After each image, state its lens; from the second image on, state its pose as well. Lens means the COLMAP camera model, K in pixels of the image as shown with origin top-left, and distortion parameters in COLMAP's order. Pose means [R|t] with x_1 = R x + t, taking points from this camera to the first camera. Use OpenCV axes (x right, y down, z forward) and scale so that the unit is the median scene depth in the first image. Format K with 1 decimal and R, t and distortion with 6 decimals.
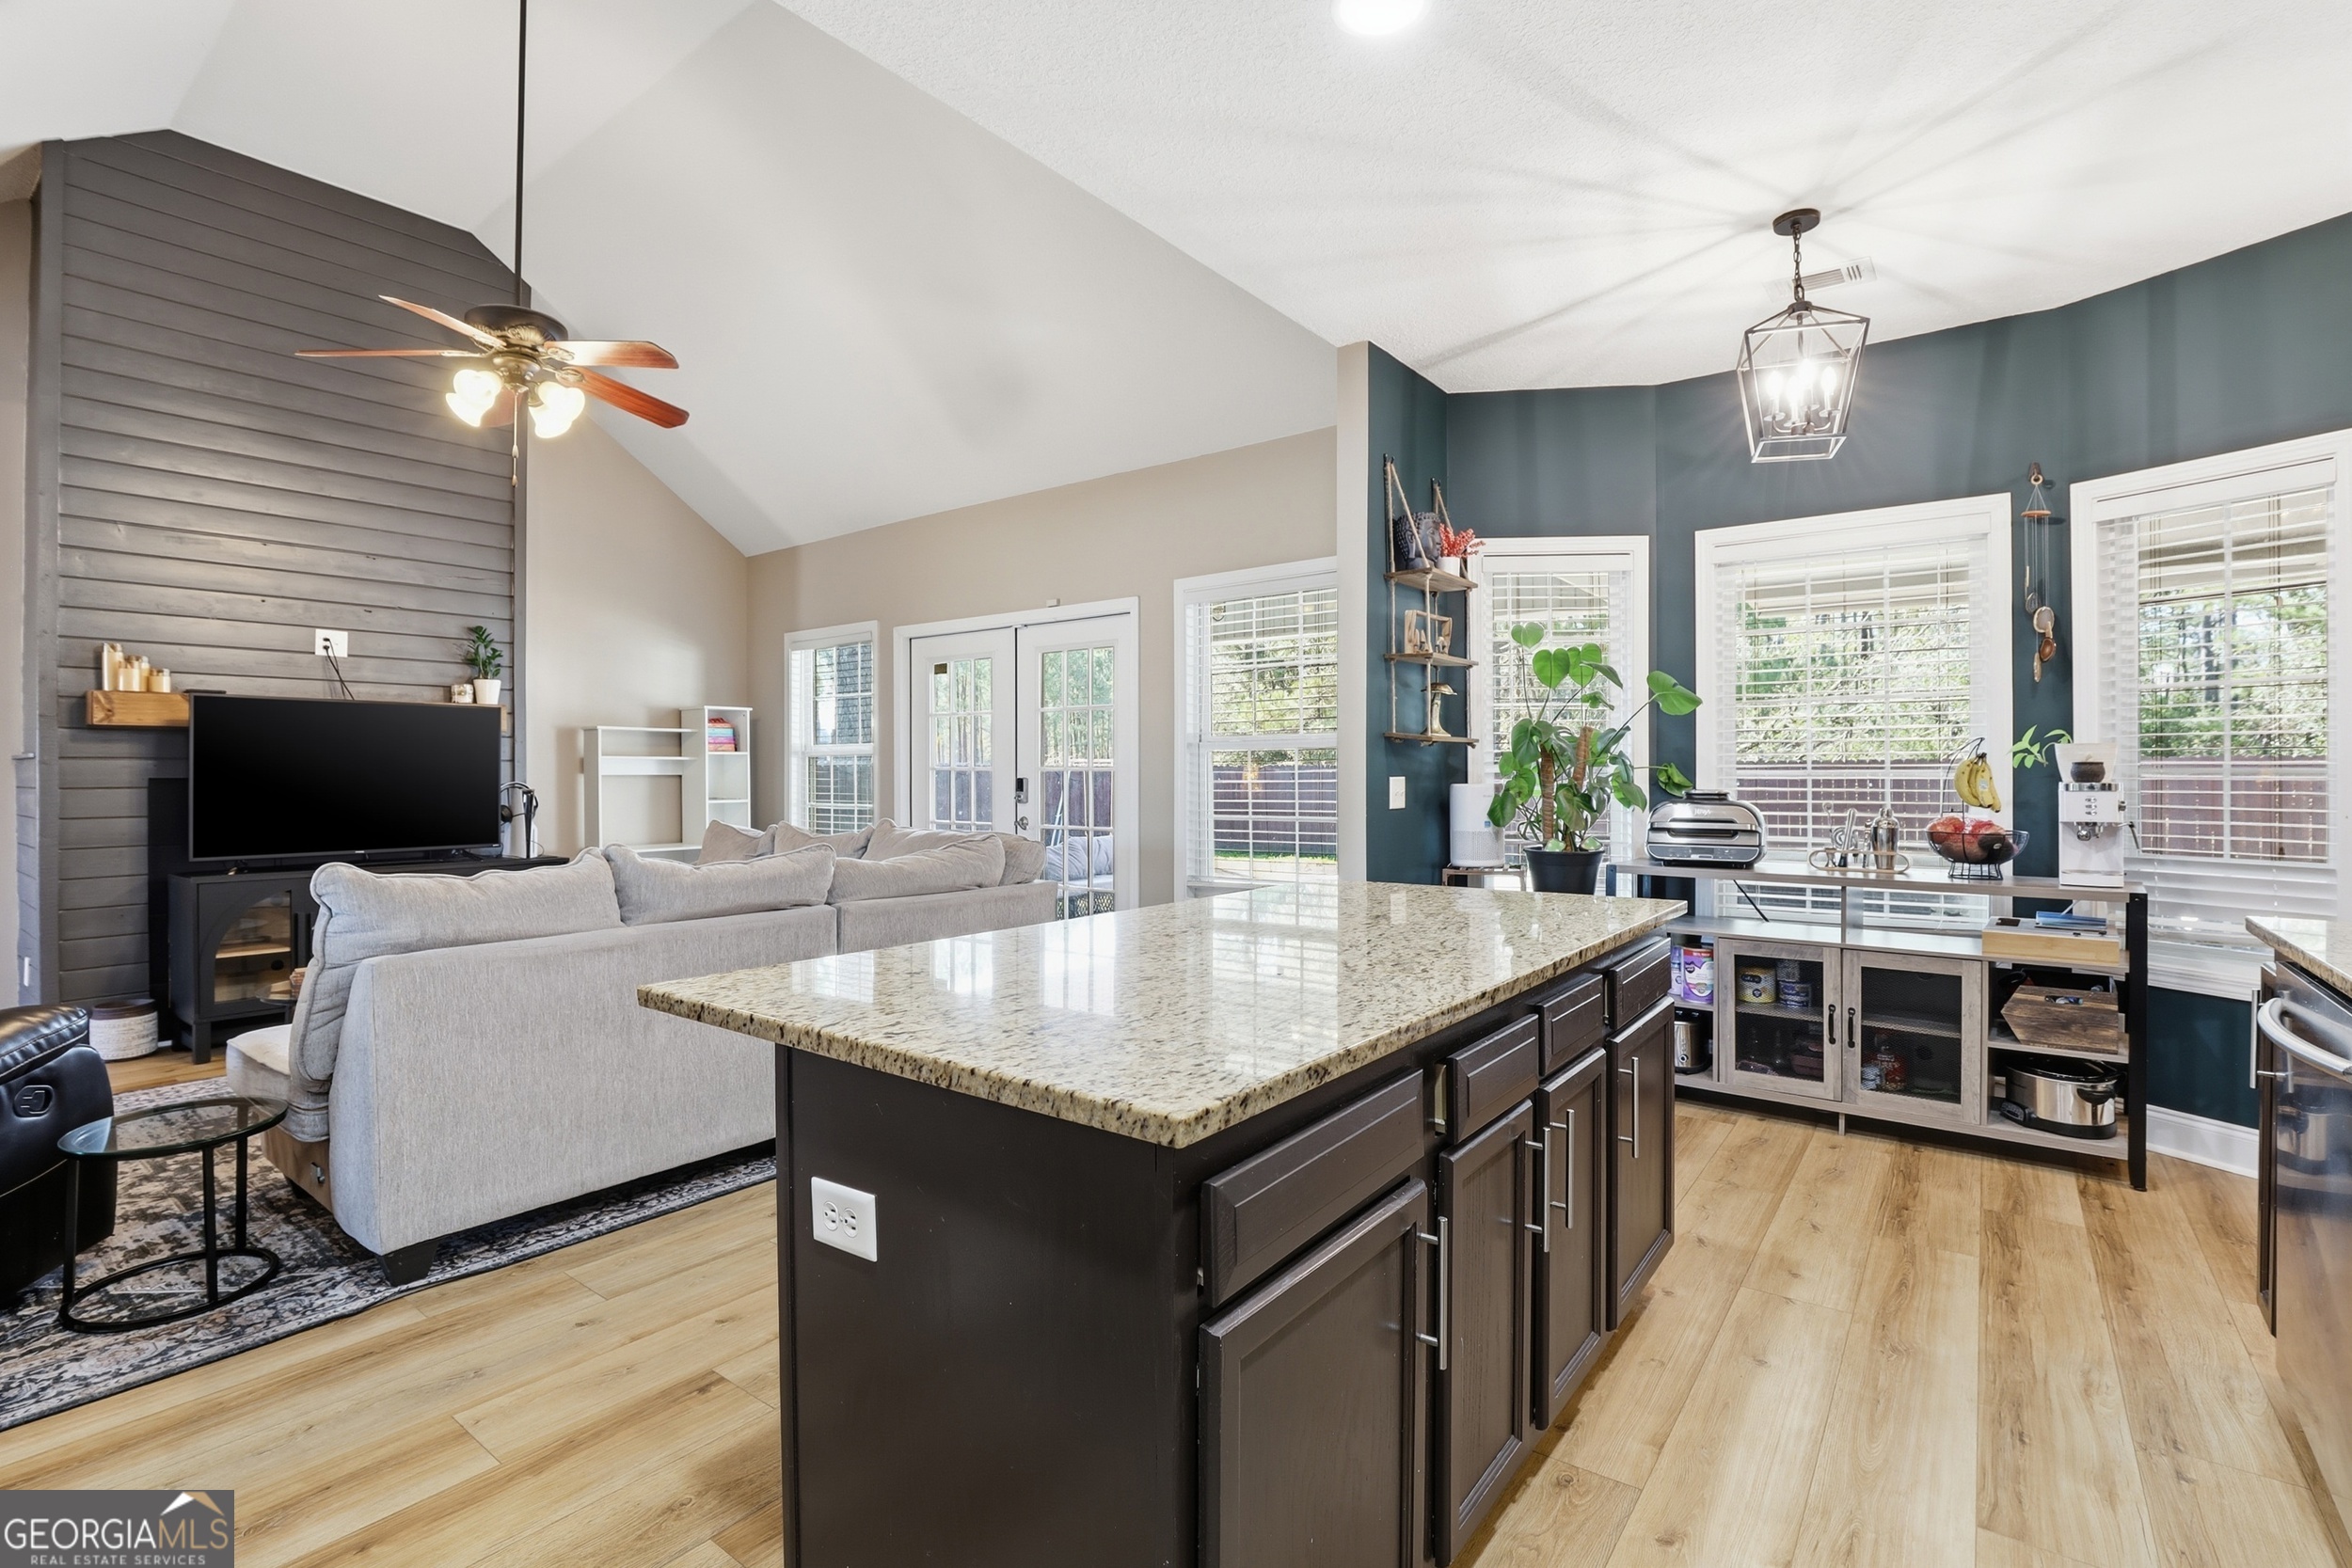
lens RADIAL K [[1087.1, 0, 1206.5], [0, 1087.1, 772.8], [0, 0, 1]] dist [-0.036405, 0.007104]
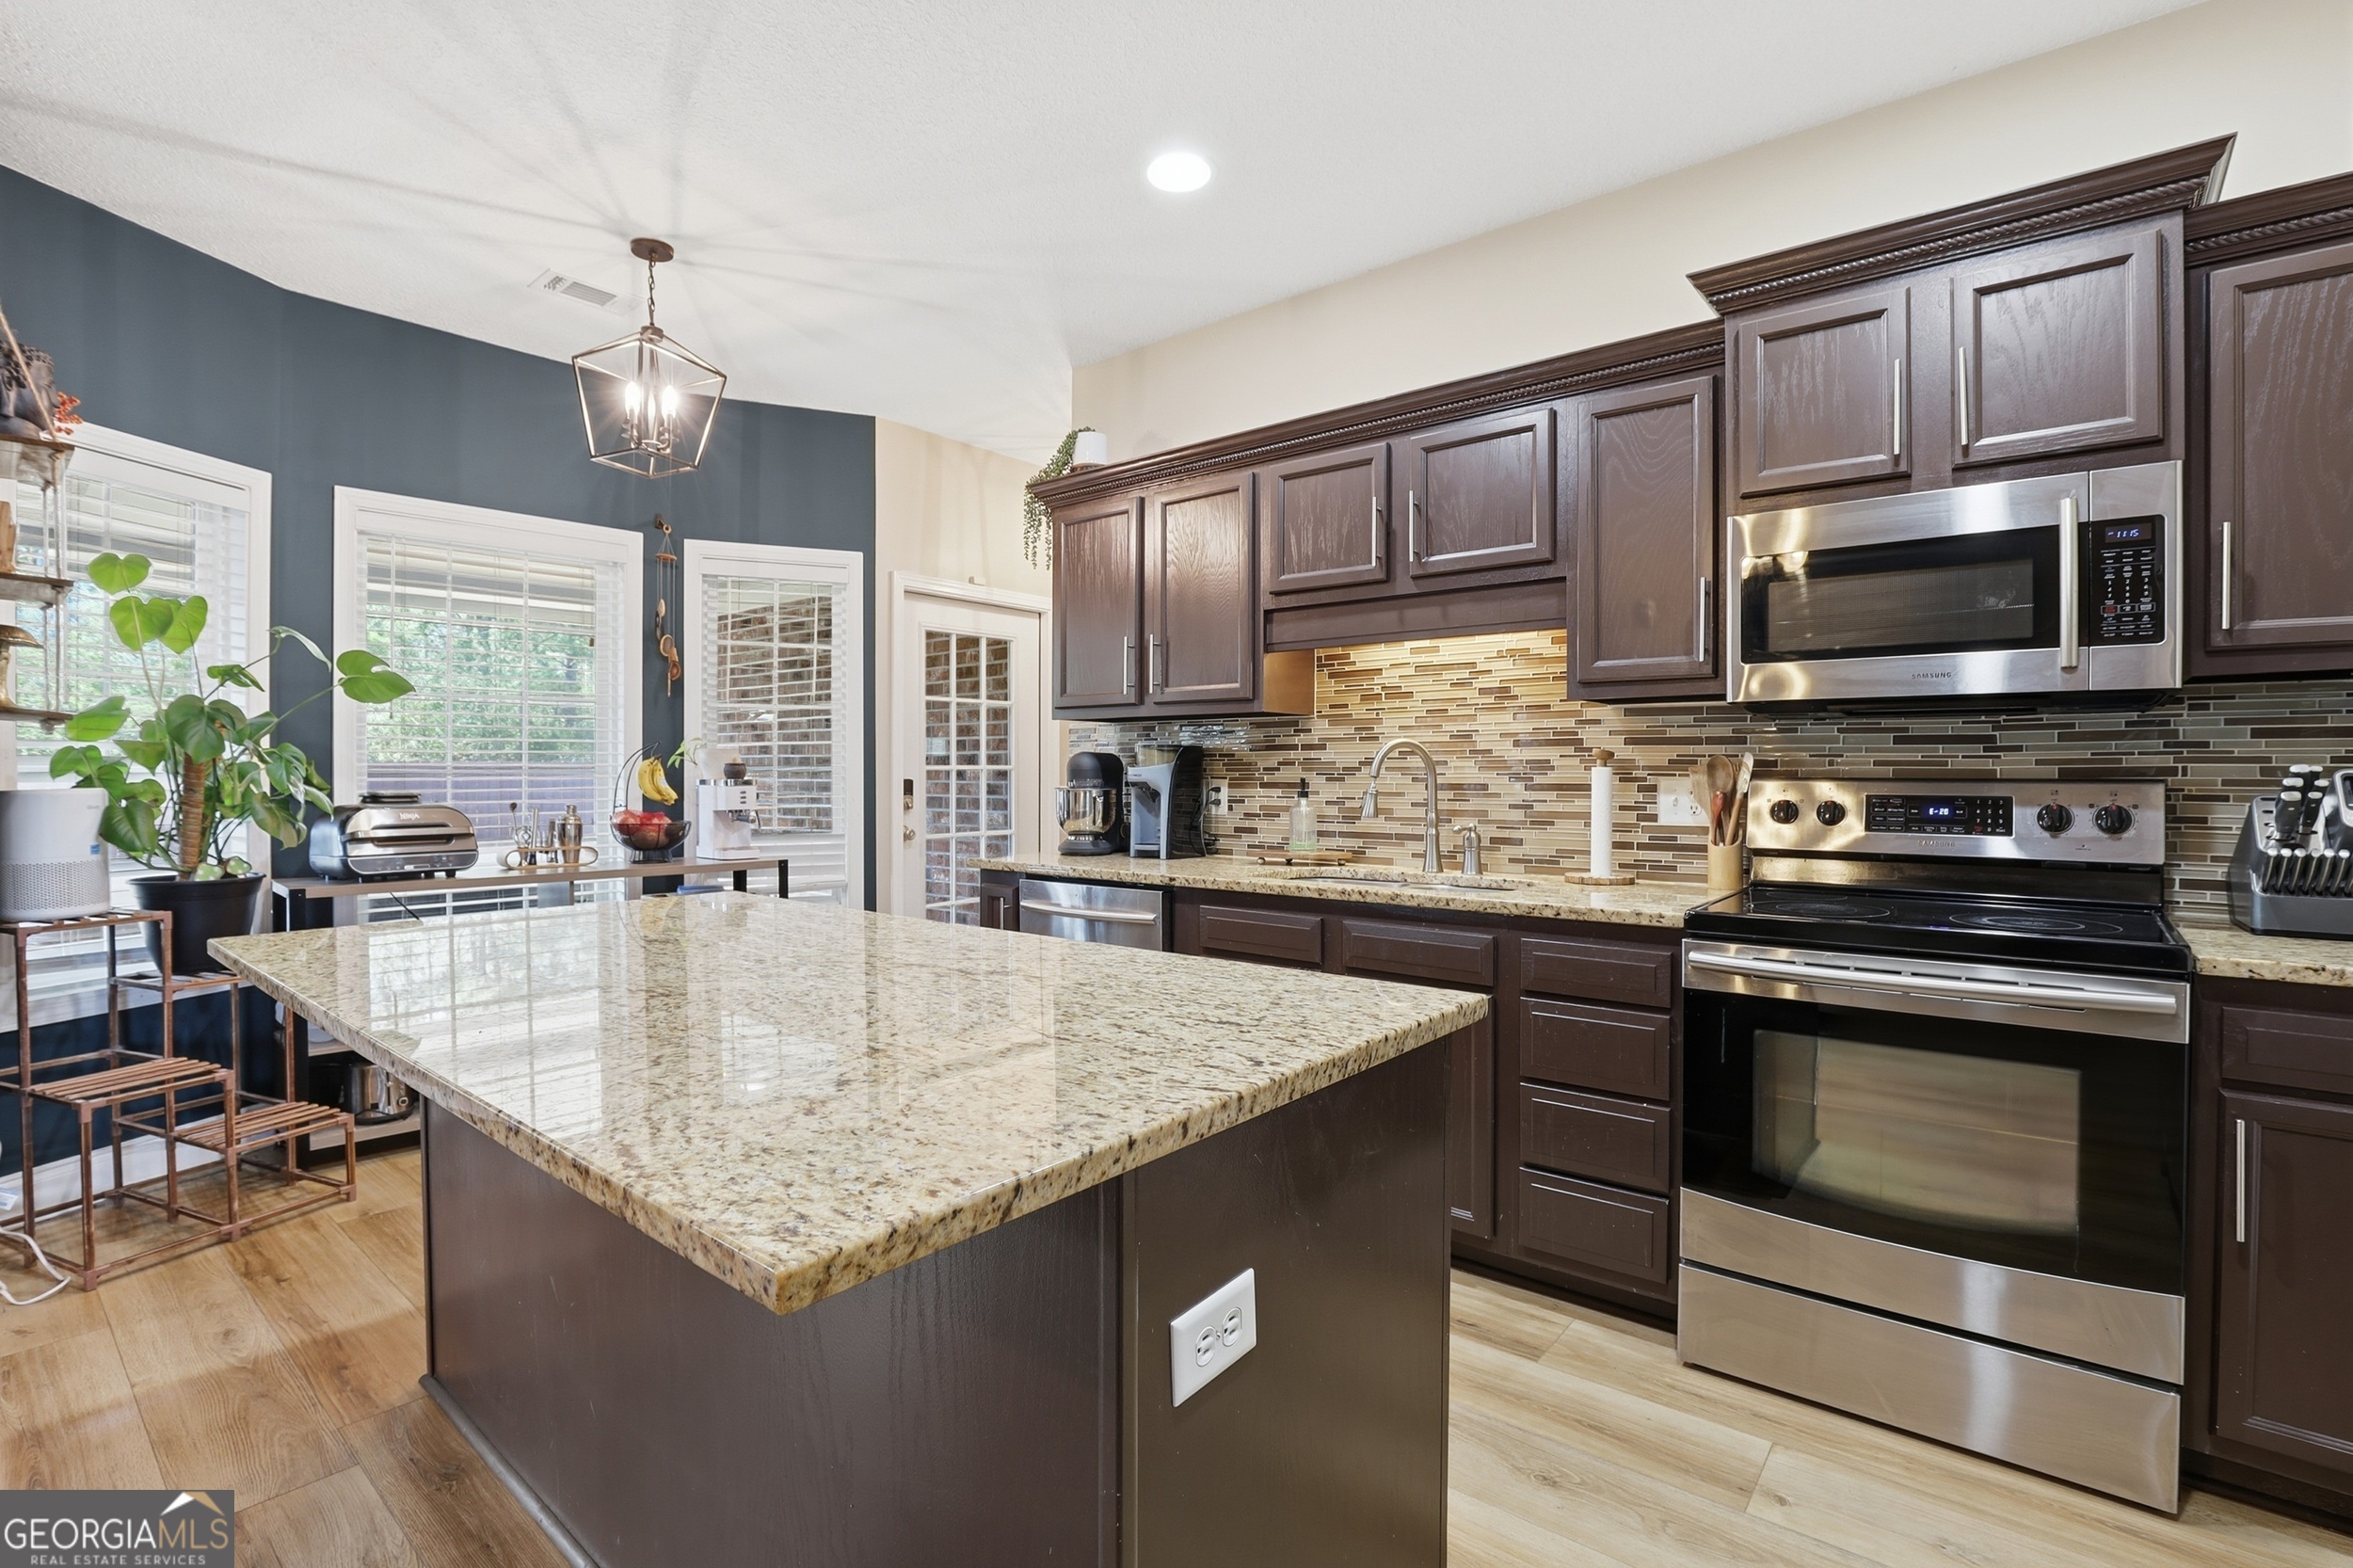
lens RADIAL K [[1087.7, 0, 1172.5], [0, 1087.7, 779.2], [0, 0, 1]] dist [-0.036405, 0.007104]
pose [[0.057117, -0.005310, 0.998353, -0.391014], [0.003725, 0.999980, 0.005105, 0.004154], [-0.998361, 0.003427, 0.057135, 0.347045]]
